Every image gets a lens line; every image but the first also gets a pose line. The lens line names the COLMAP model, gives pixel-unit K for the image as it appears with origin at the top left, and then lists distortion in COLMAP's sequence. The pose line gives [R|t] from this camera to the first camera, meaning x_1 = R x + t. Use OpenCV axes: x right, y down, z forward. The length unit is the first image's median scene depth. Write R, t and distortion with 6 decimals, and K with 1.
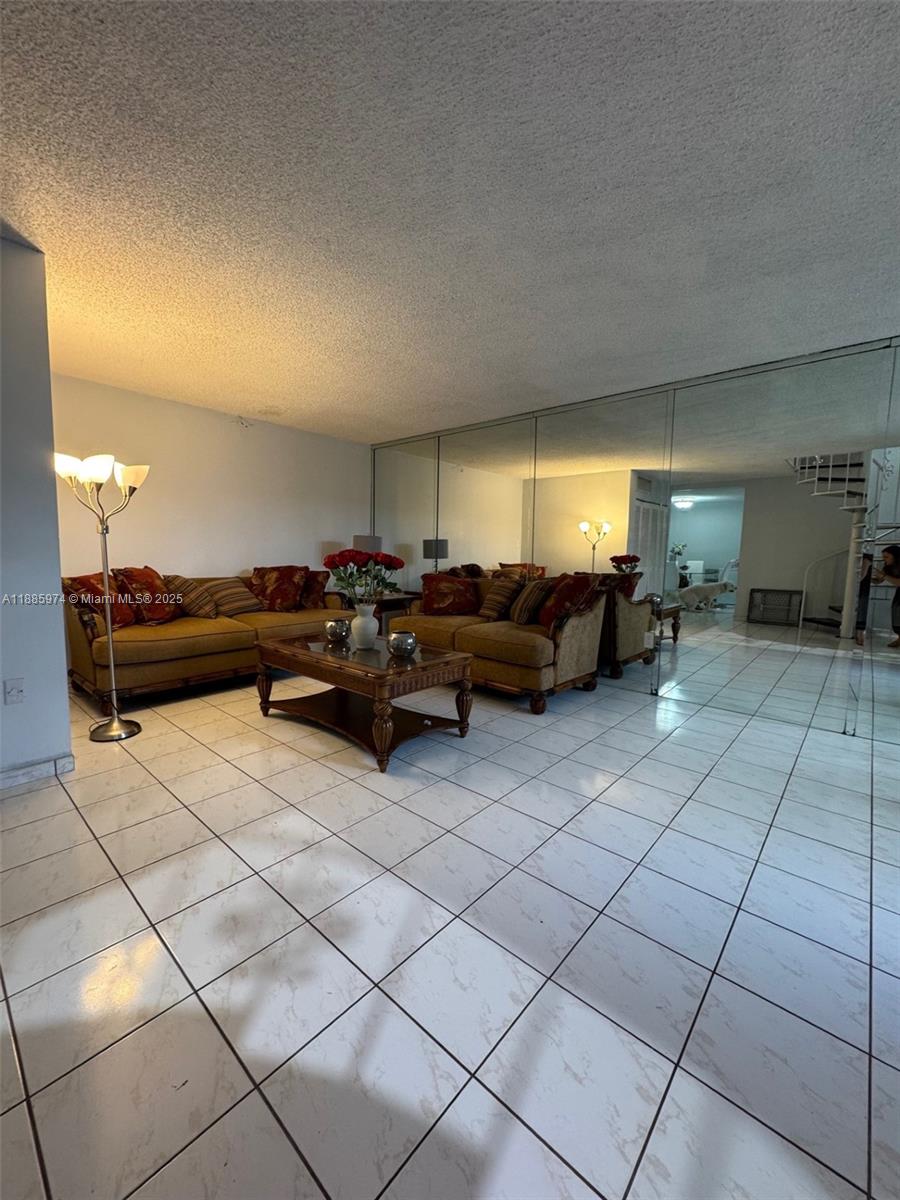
lens RADIAL K [[478.9, 0, 448.0], [0, 478.9, 599.8], [0, 0, 1]] dist [-0.003303, 0.000149]
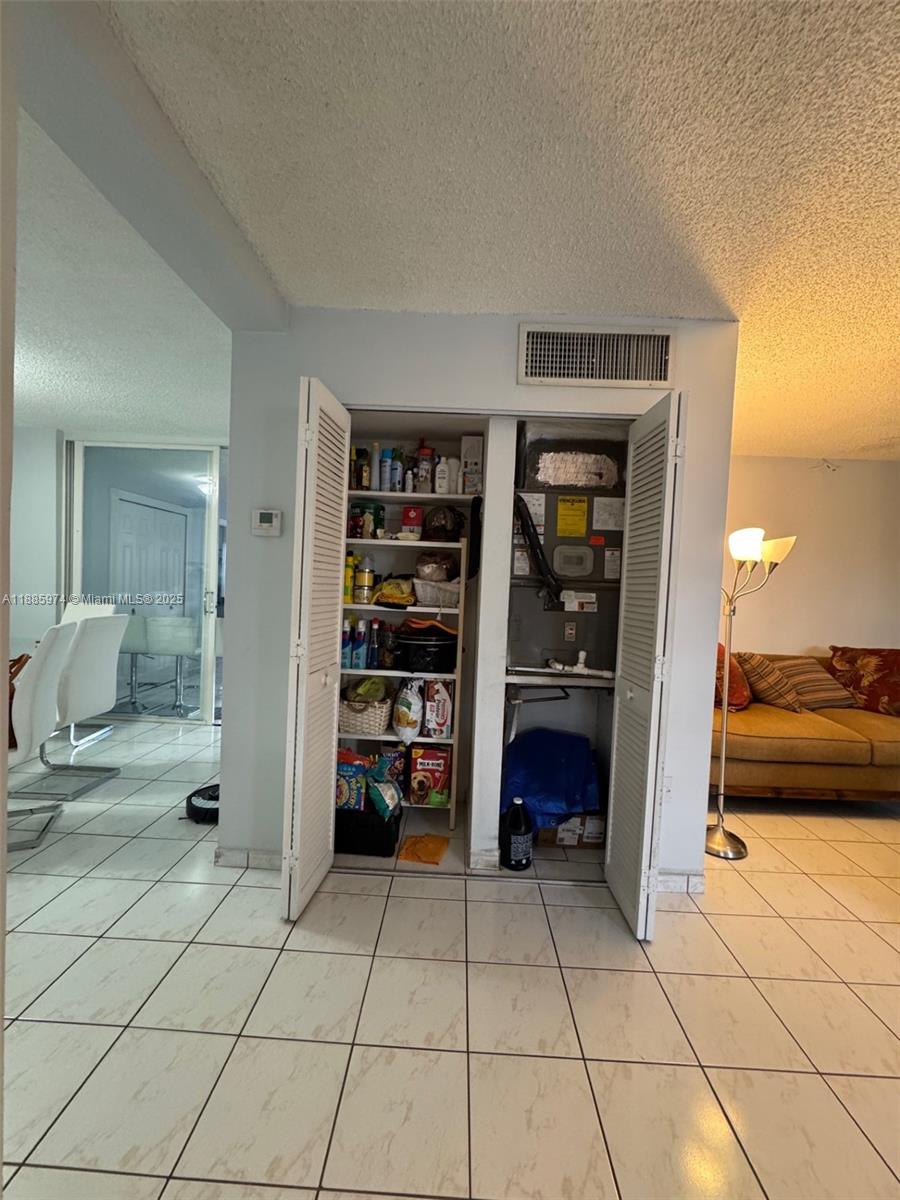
lens RADIAL K [[478.9, 0, 453.4], [0, 478.9, 598.3], [0, 0, 1]] dist [-0.003303, 0.000149]
pose [[0.655916, 0.034556, -0.754042, -0.273104], [-0.105935, 0.993279, -0.046629, -0.051799], [0.747363, 0.110464, 0.655169, 0.024323]]
